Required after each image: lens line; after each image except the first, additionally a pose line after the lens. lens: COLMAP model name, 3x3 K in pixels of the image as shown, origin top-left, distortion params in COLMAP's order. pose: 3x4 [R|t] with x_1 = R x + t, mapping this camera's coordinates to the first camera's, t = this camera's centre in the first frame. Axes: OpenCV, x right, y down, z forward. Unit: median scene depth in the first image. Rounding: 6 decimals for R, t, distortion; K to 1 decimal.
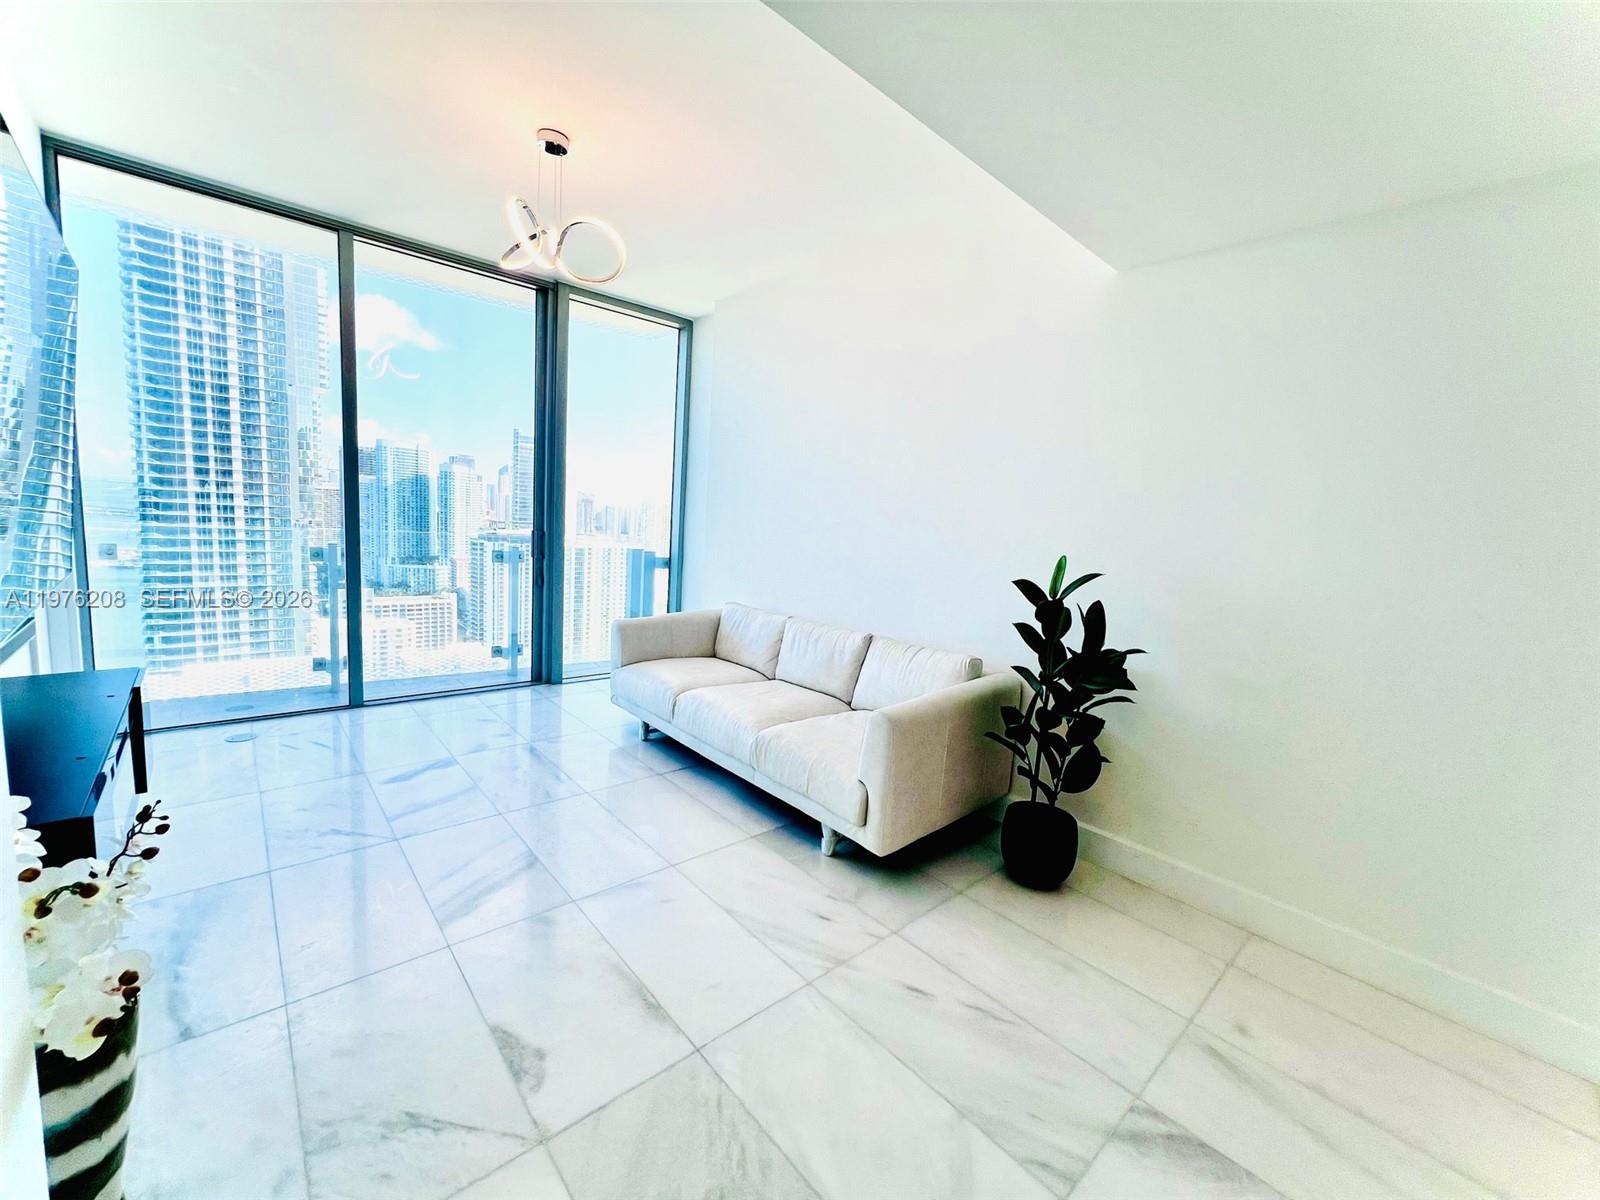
lens RADIAL K [[643.8, 0, 801.3], [0, 643.8, 597.8], [0, 0, 1]] dist [0.001306, 0.000215]
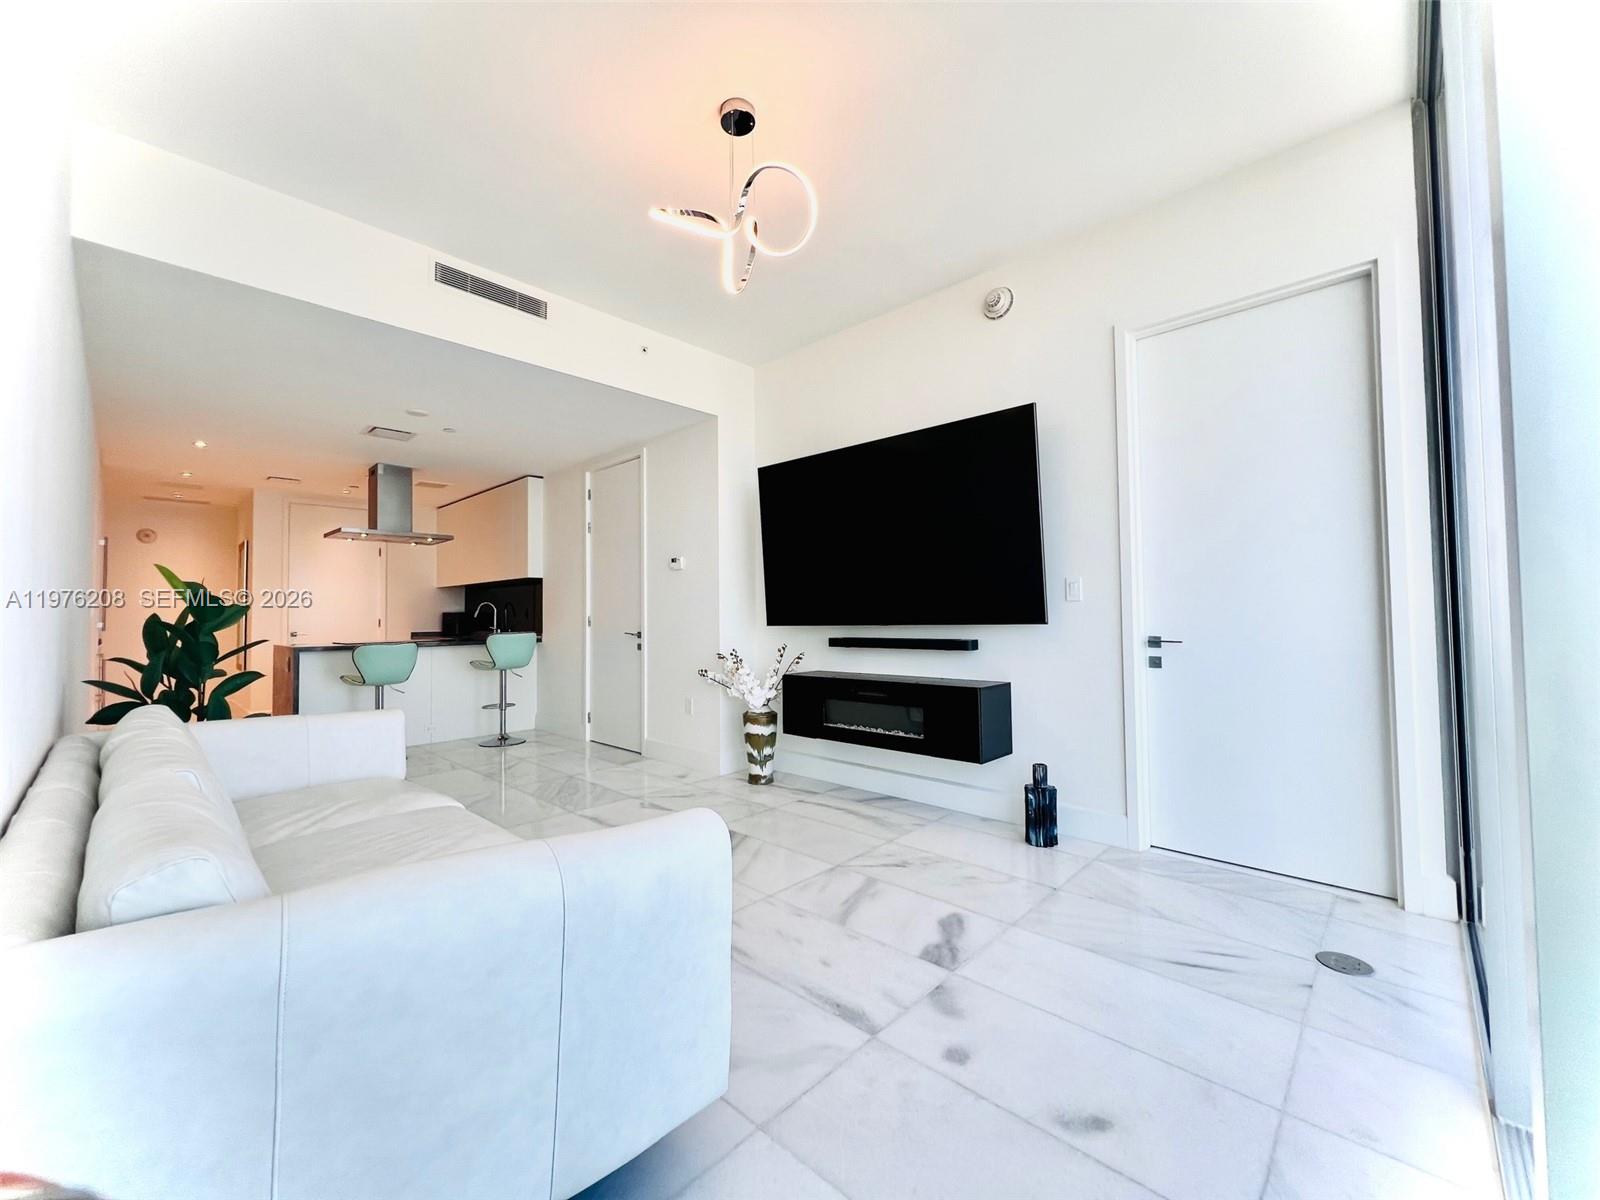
lens RADIAL K [[643.8, 0, 797.5], [0, 643.8, 594.8], [0, 0, 1]] dist [0.001306, 0.000215]
pose [[-0.994474, -0.065309, -0.082190, -0.408990], [-0.072966, 0.992904, 0.093897, -0.158034], [0.075474, 0.099375, -0.992184, 1.860177]]
